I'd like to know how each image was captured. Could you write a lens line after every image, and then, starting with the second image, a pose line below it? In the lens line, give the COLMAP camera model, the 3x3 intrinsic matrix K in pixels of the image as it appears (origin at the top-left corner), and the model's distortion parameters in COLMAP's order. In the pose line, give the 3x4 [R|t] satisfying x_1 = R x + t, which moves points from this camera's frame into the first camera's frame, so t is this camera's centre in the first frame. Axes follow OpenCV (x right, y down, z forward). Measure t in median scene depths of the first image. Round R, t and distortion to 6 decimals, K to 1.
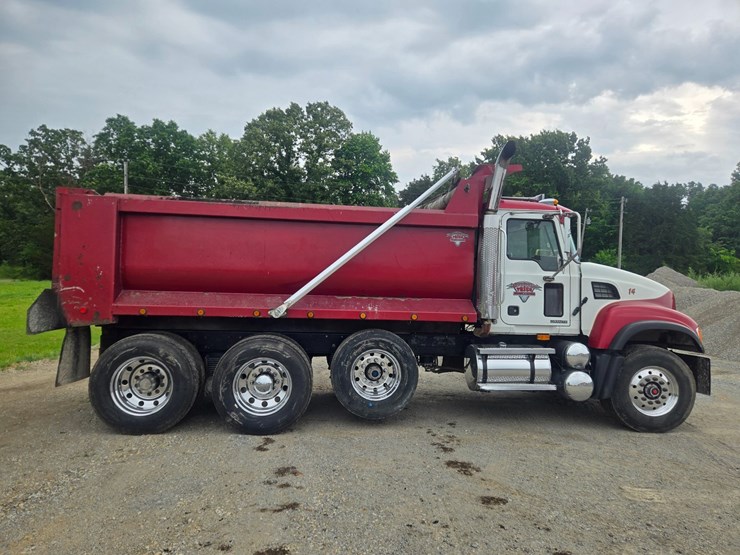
lens RADIAL K [[498.0, 0, 365.1], [0, 498.0, 268.7], [0, 0, 1]] dist [0.087383, -0.061804]
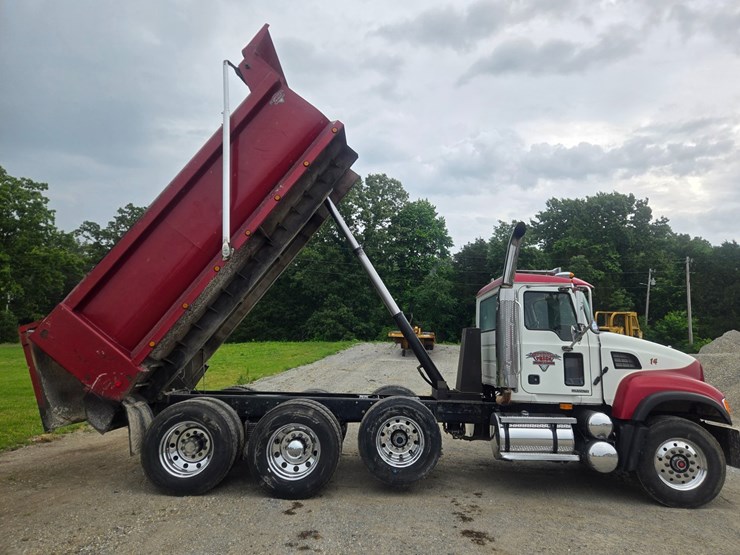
lens RADIAL K [[491.0, 0, 377.7], [0, 491.0, 265.5], [0, 0, 1]] dist [0.083875, -0.062772]
pose [[0.995656, -0.016661, -0.091603, 0.072084], [0.004478, 0.991289, -0.131631, -0.017185], [0.092998, 0.130649, 0.987057, -0.078226]]
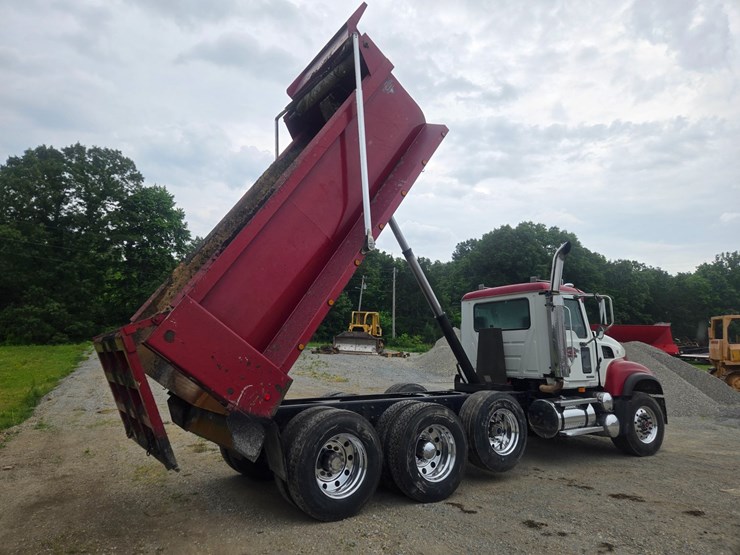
lens RADIAL K [[491.5, 0, 367.1], [0, 491.5, 266.5], [0, 0, 1]] dist [0.084126, -0.052130]
pose [[0.887947, 0.048827, 0.457346, -0.768473], [0.008686, 0.992392, -0.122813, -0.027243], [-0.459863, 0.113024, 0.880768, 0.082699]]
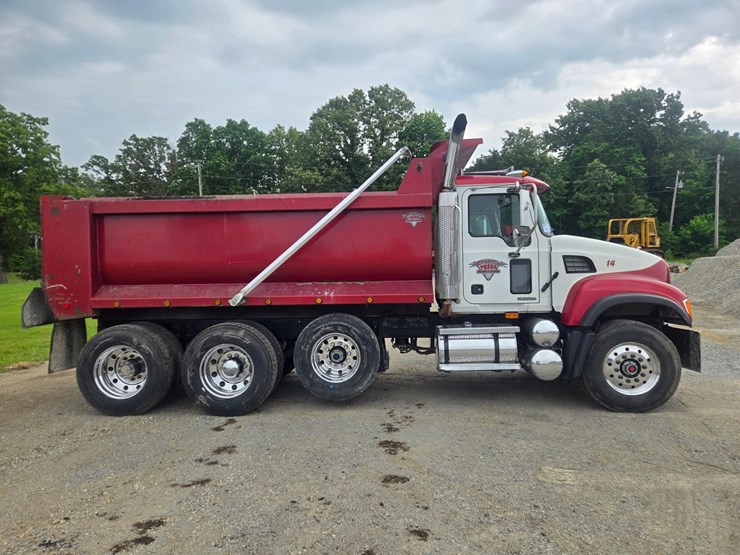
lens RADIAL K [[495.7, 0, 365.6], [0, 495.7, 270.4], [0, 0, 1]] dist [0.089965, -0.072159]
pose [[0.985727, -0.047289, -0.161574, 0.243024], [0.053185, 0.998060, 0.032361, 0.003930], [0.159730, -0.040493, 0.986330, 0.012662]]
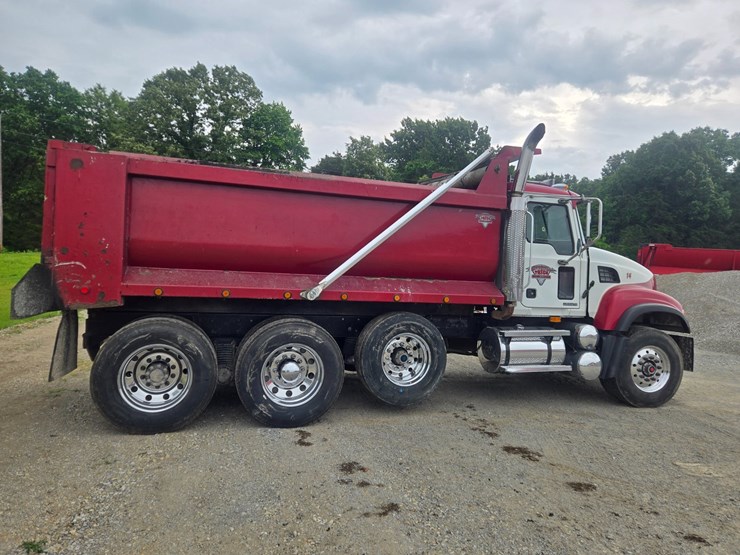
lens RADIAL K [[498.4, 0, 365.7], [0, 498.4, 264.5], [0, 0, 1]] dist [0.089466, -0.064611]
pose [[0.979014, 0.018057, 0.202993, -0.241594], [-0.025525, 0.999088, 0.034236, -0.001082], [-0.202190, -0.038699, 0.978581, 0.079508]]
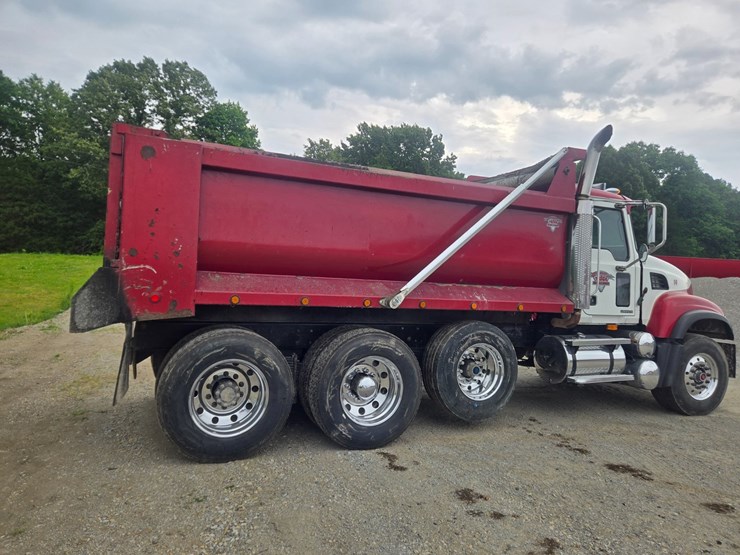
lens RADIAL K [[498.0, 0, 365.1], [0, 498.0, 268.7], [0, 0, 1]] dist [0.087383, -0.061804]
pose [[0.952286, 0.023294, 0.304318, -0.433447], [-0.034067, 0.998965, 0.030139, 0.006833], [-0.303301, -0.039068, 0.952094, 0.202599]]
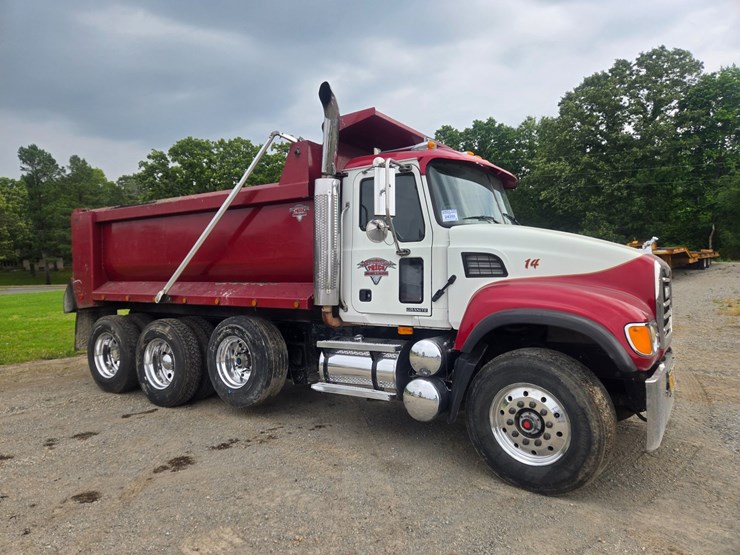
lens RADIAL K [[491.4, 0, 359.6], [0, 491.4, 271.5], [0, 0, 1]] dist [0.081898, -0.059510]
pose [[0.753613, -0.037857, -0.656227, 0.811678], [0.054917, 0.998476, 0.005466, 0.041503], [0.655020, -0.040157, 0.754543, 0.417149]]
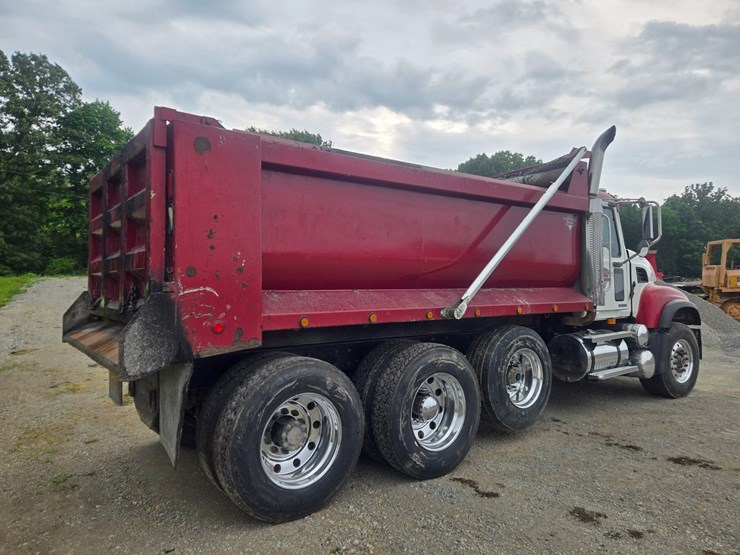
lens RADIAL K [[496.4, 0, 368.3], [0, 496.4, 274.6], [0, 0, 1]] dist [0.088754, -0.061410]
pose [[0.858675, -0.023294, 0.511991, -0.618343], [0.011921, 0.999604, 0.025486, 0.008303], [-0.512382, -0.015781, 0.858612, 0.380130]]
